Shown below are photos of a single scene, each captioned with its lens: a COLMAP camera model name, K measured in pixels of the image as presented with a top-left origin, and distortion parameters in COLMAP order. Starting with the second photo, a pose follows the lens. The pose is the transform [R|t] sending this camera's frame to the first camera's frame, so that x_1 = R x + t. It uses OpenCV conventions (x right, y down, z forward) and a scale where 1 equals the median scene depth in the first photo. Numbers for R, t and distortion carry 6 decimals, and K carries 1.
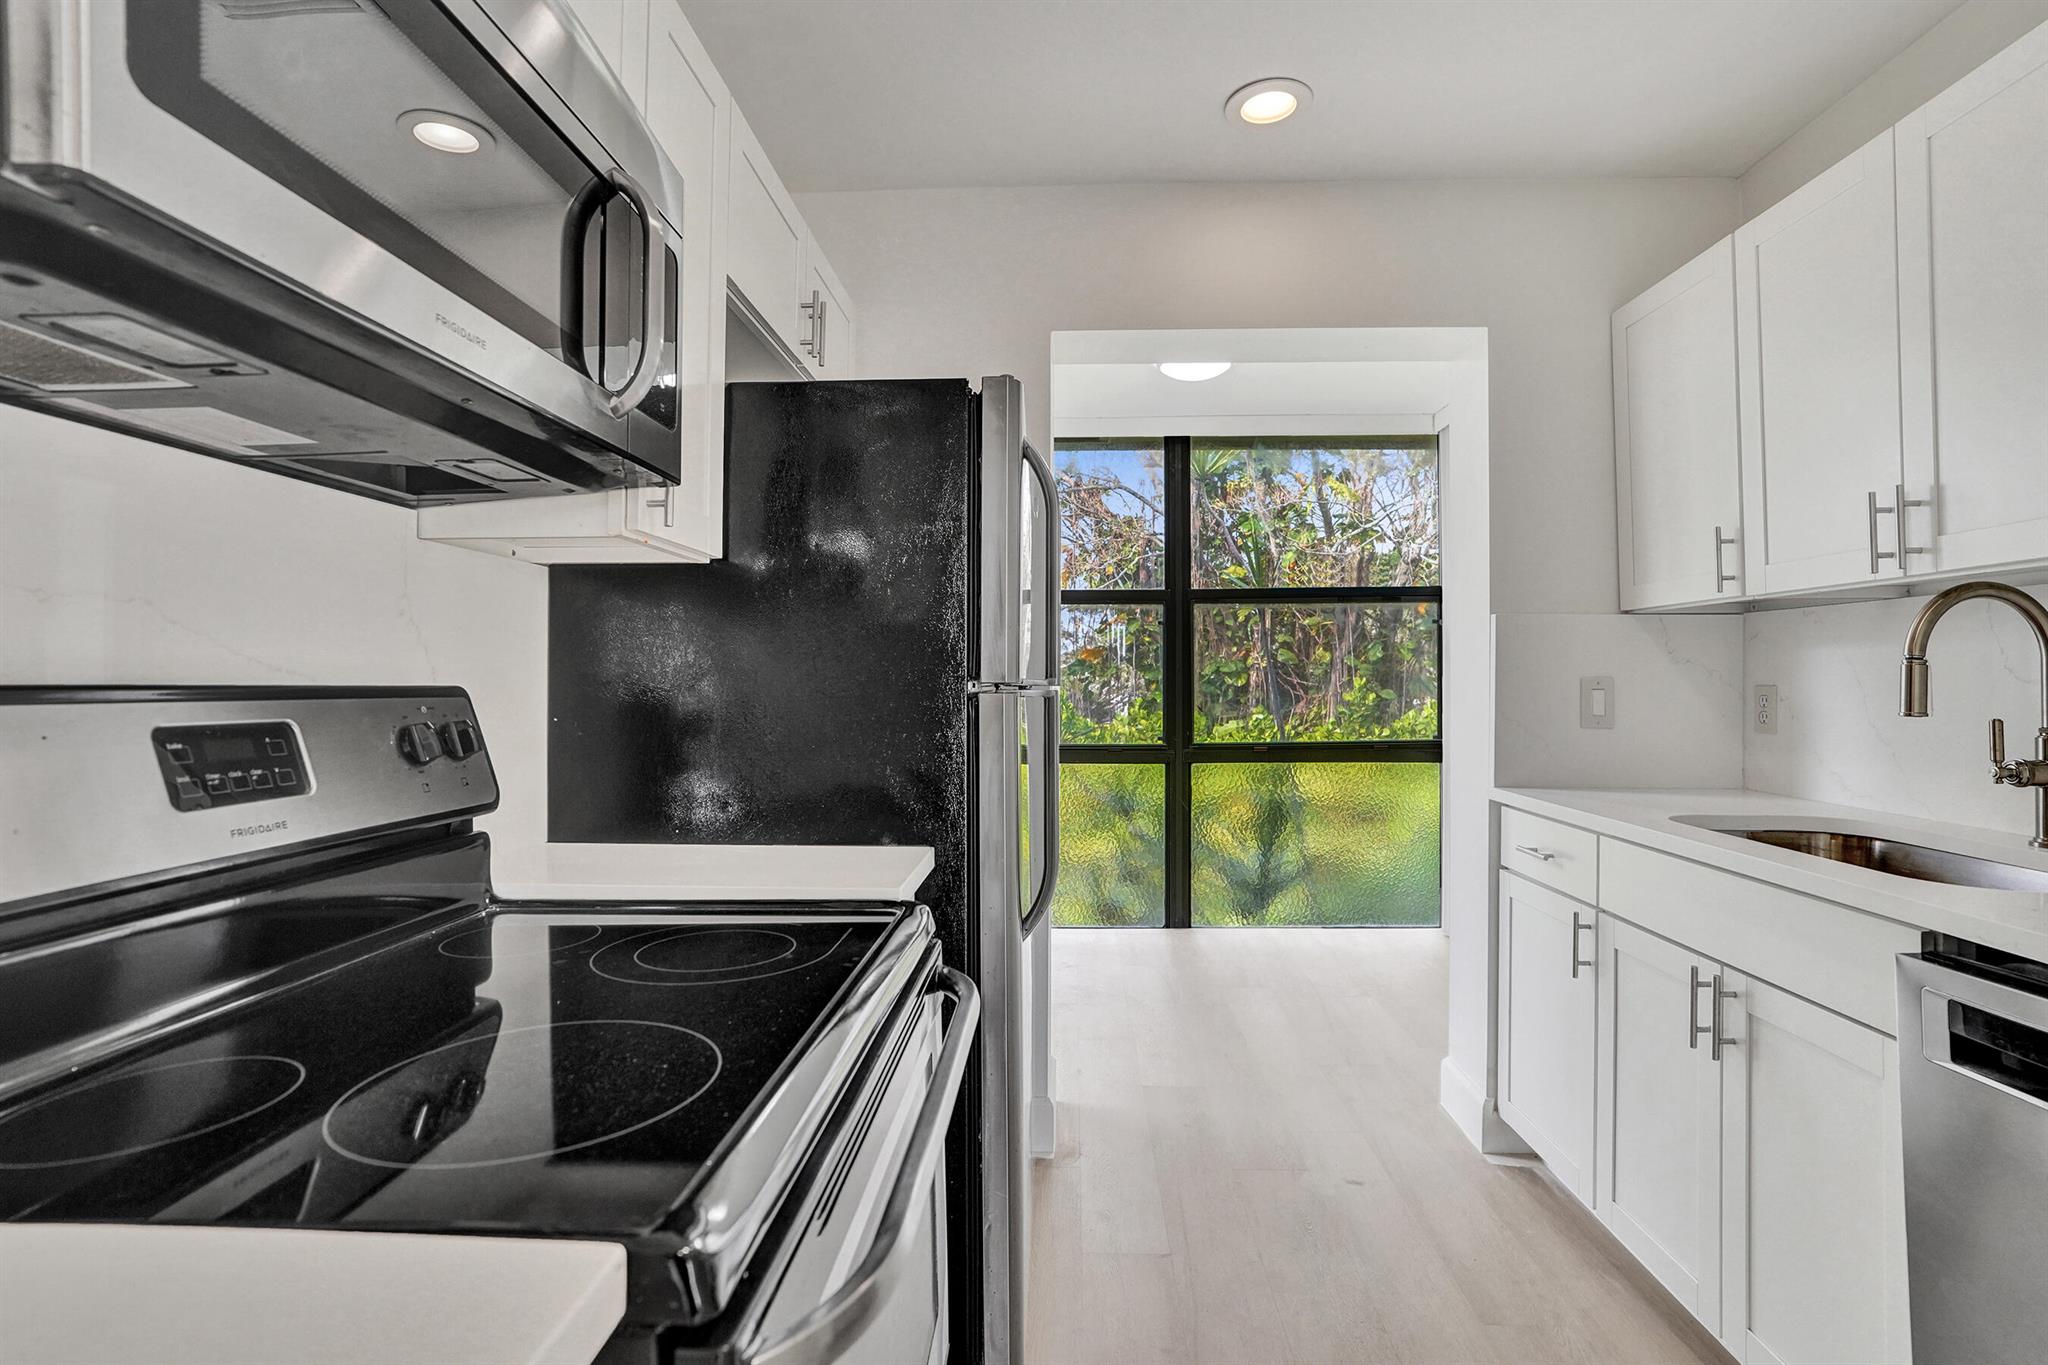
lens RADIAL K [[962.6, 0, 1025.3], [0, 962.6, 677.5], [0, 0, 1]] dist [-0.044806, 0.026538]
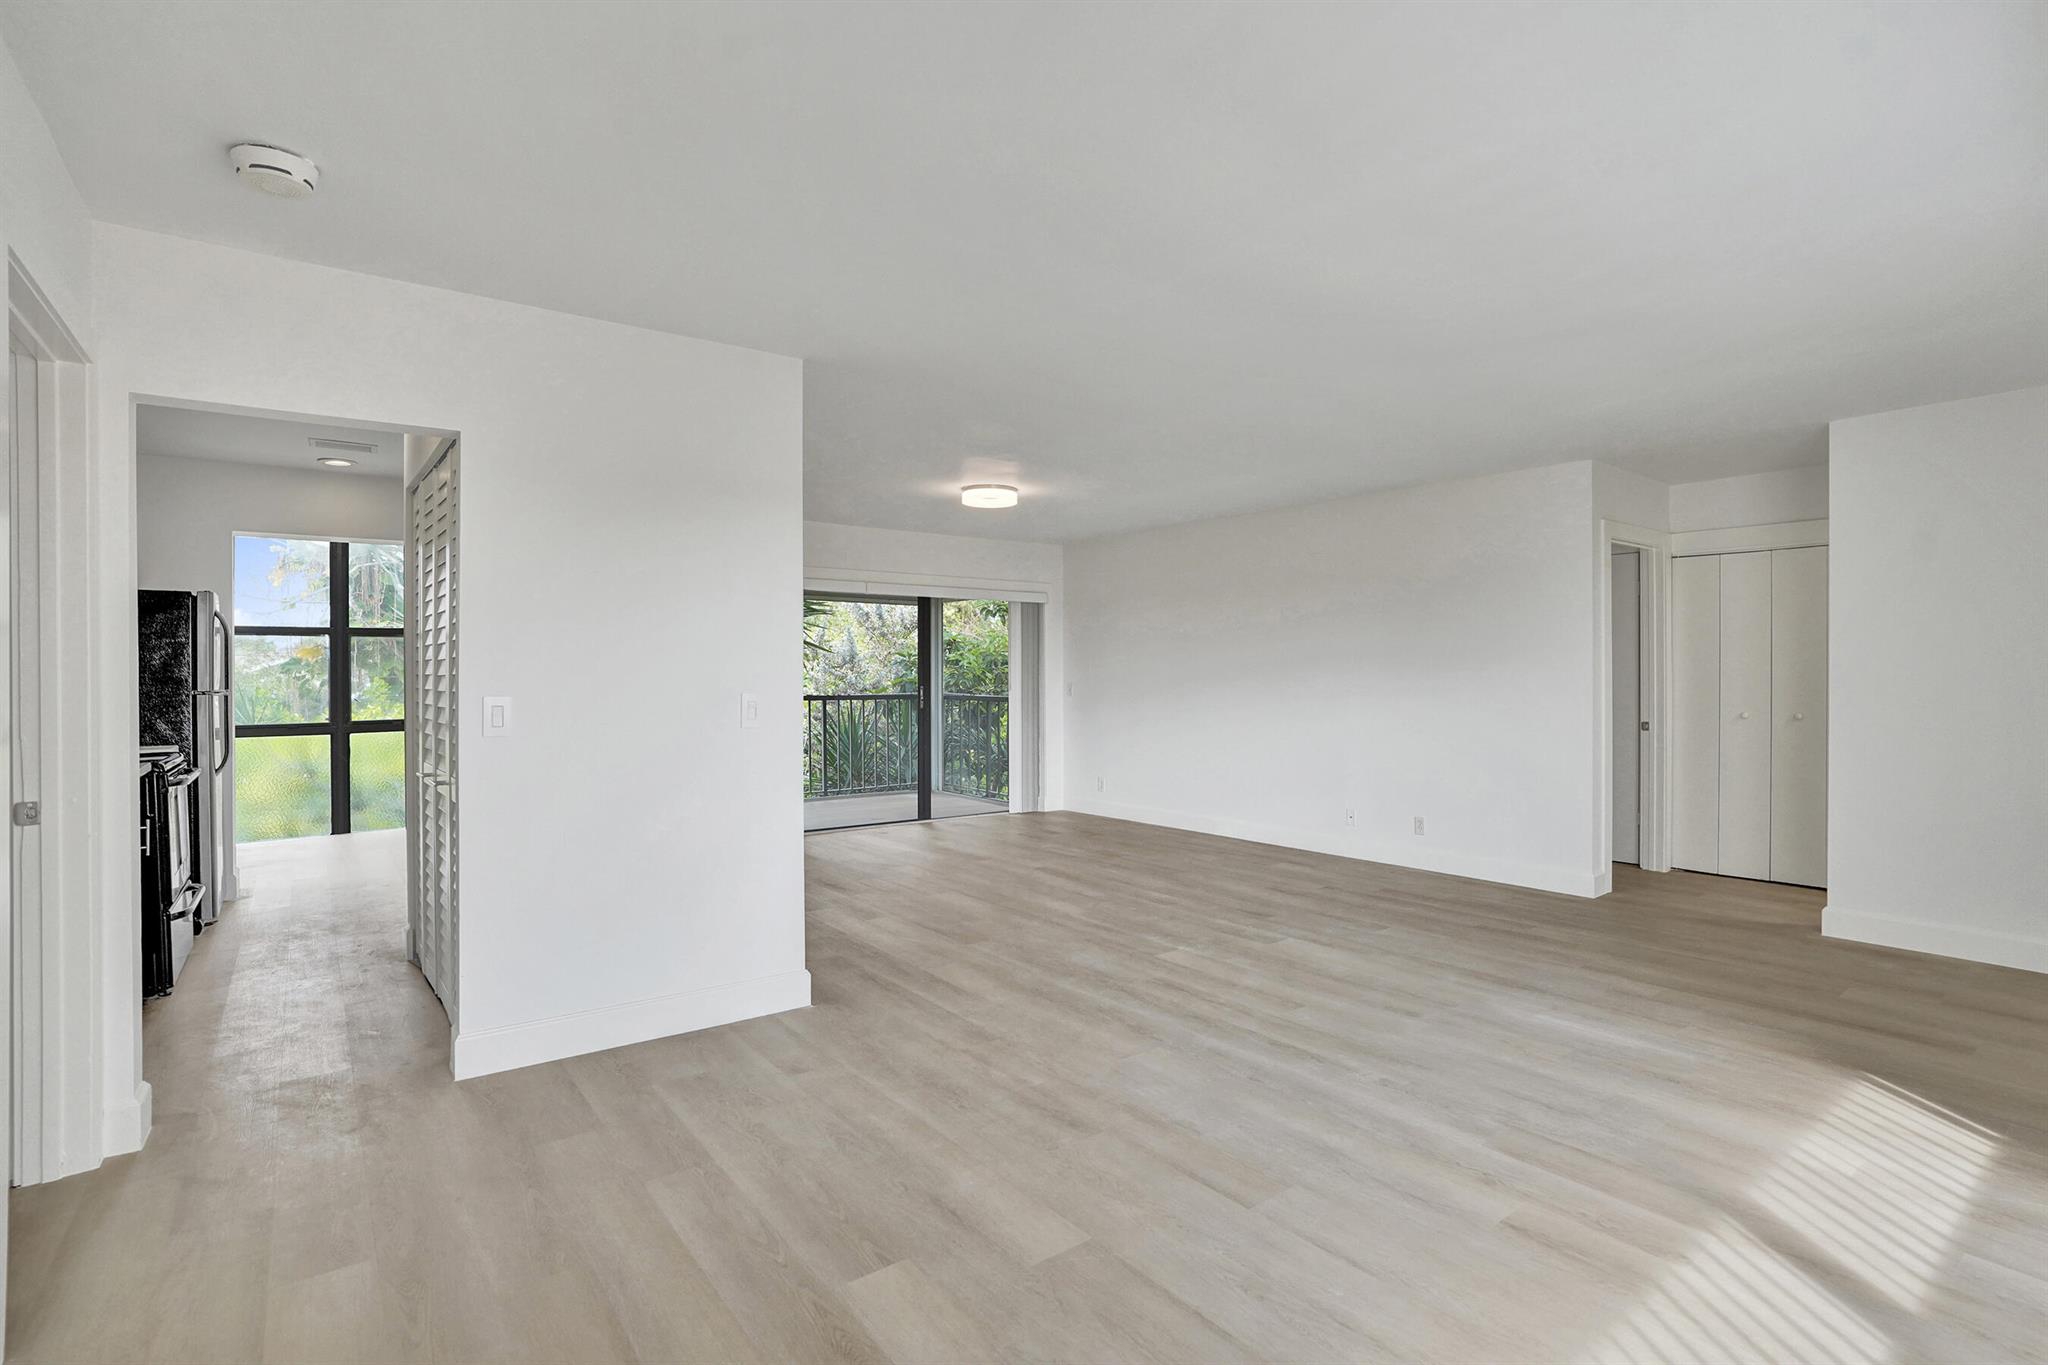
lens RADIAL K [[962.6, 0, 1025.3], [0, 962.6, 677.5], [0, 0, 1]] dist [-0.044806, 0.026538]
pose [[0.761170, -0.016642, 0.648339, 0.009809], [0.009092, 0.999846, 0.014991, -0.058518], [-0.648489, -0.005516, 0.761204, -2.908128]]
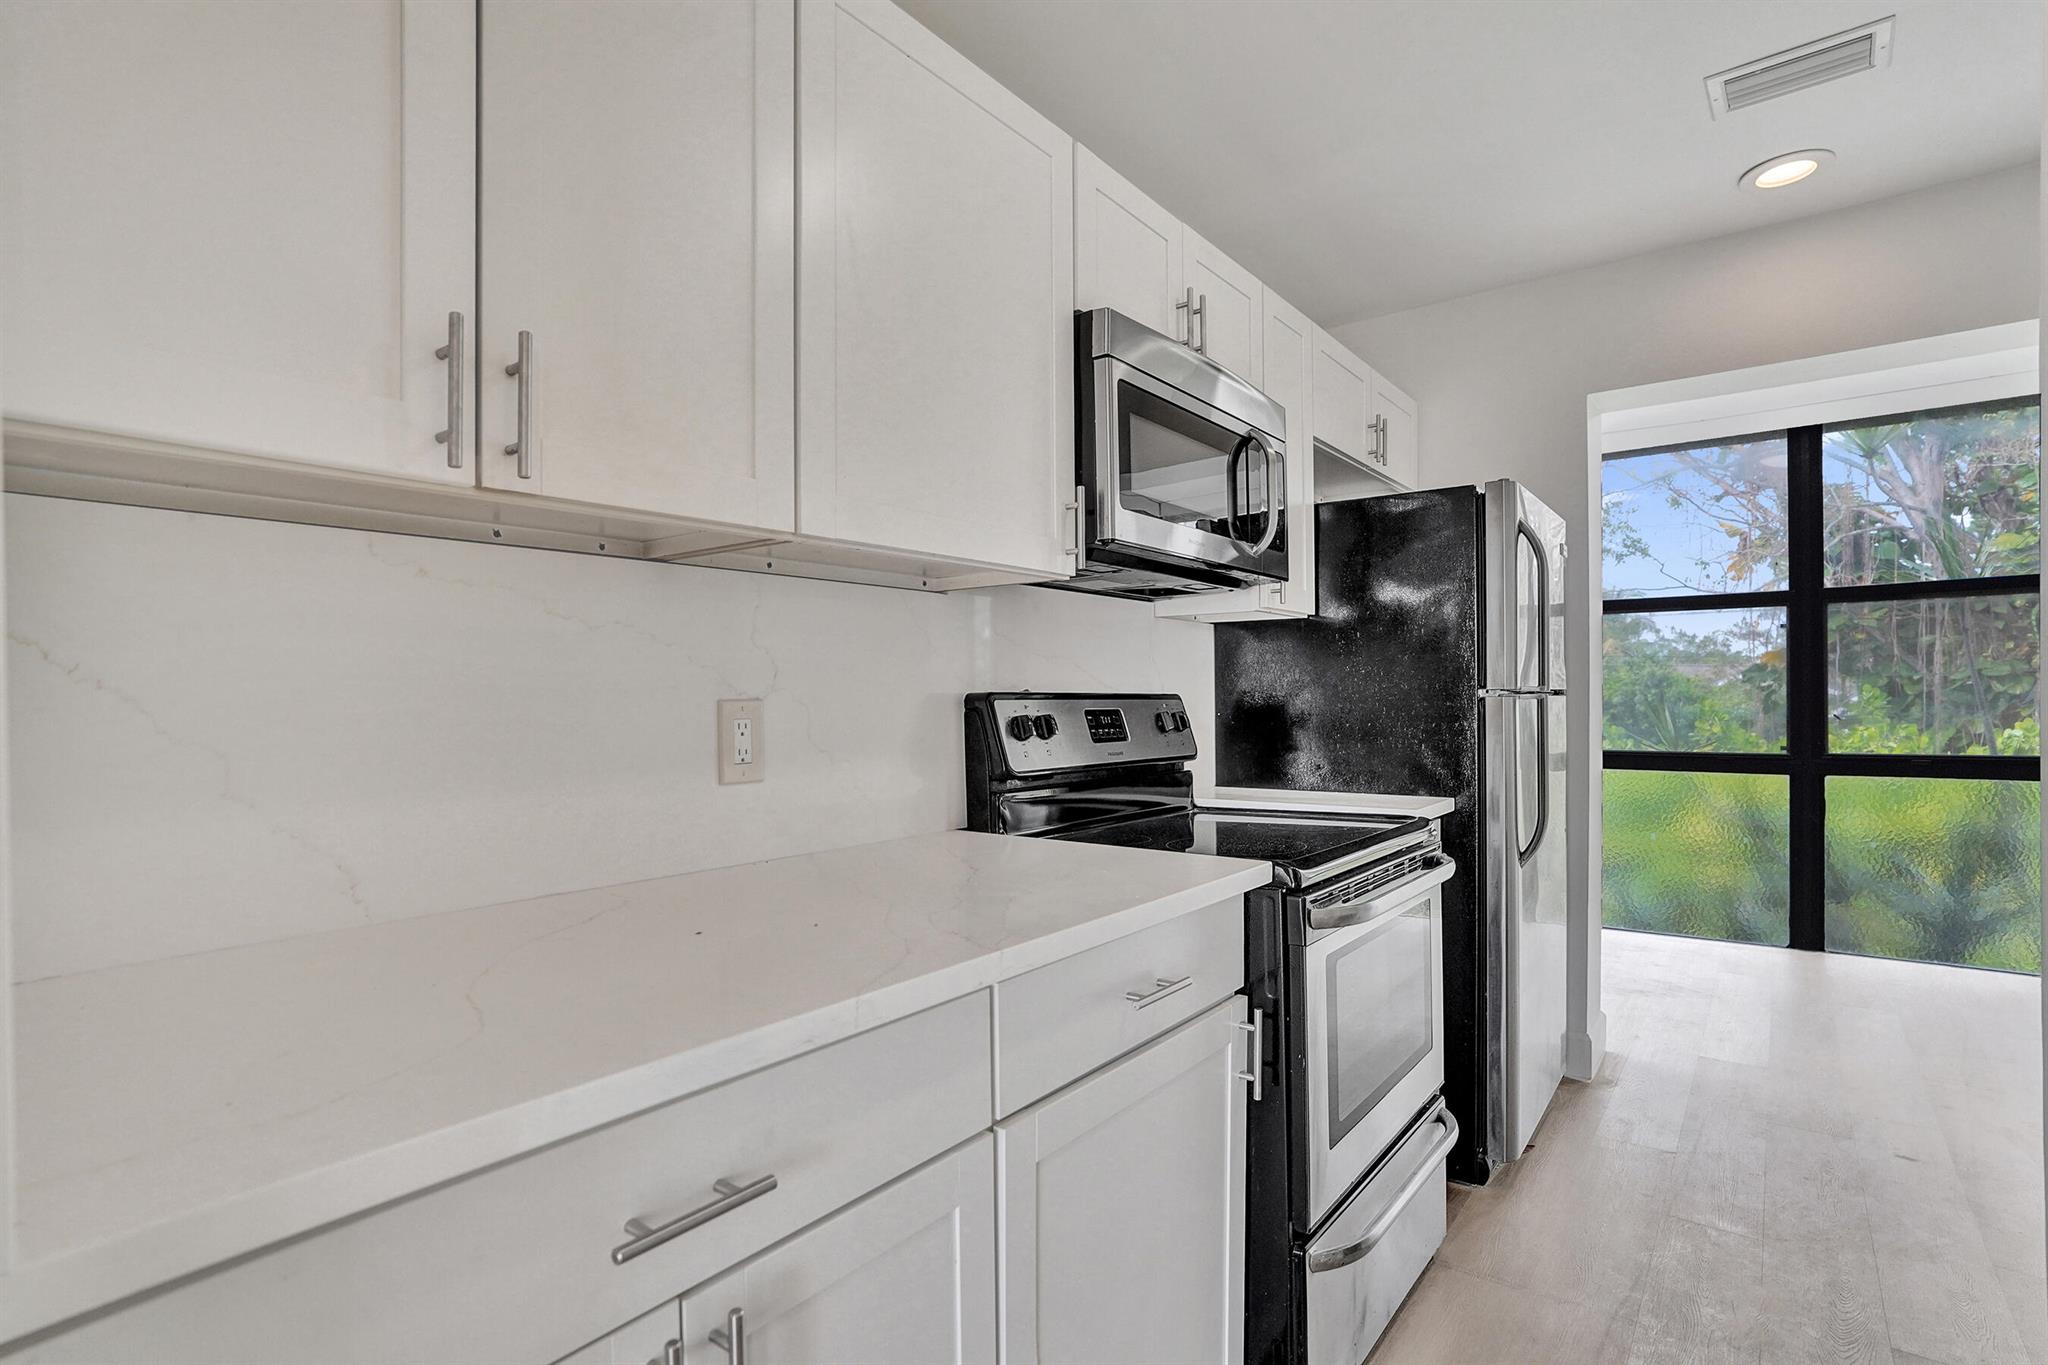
lens RADIAL K [[962.6, 0, 1025.3], [0, 962.6, 677.5], [0, 0, 1]] dist [-0.044806, 0.026538]
pose [[0.814615, -0.017124, -0.579749, 0.220719], [0.009767, 0.999827, -0.015806, 0.003222], [0.579920, 0.007214, 0.814642, -0.597260]]
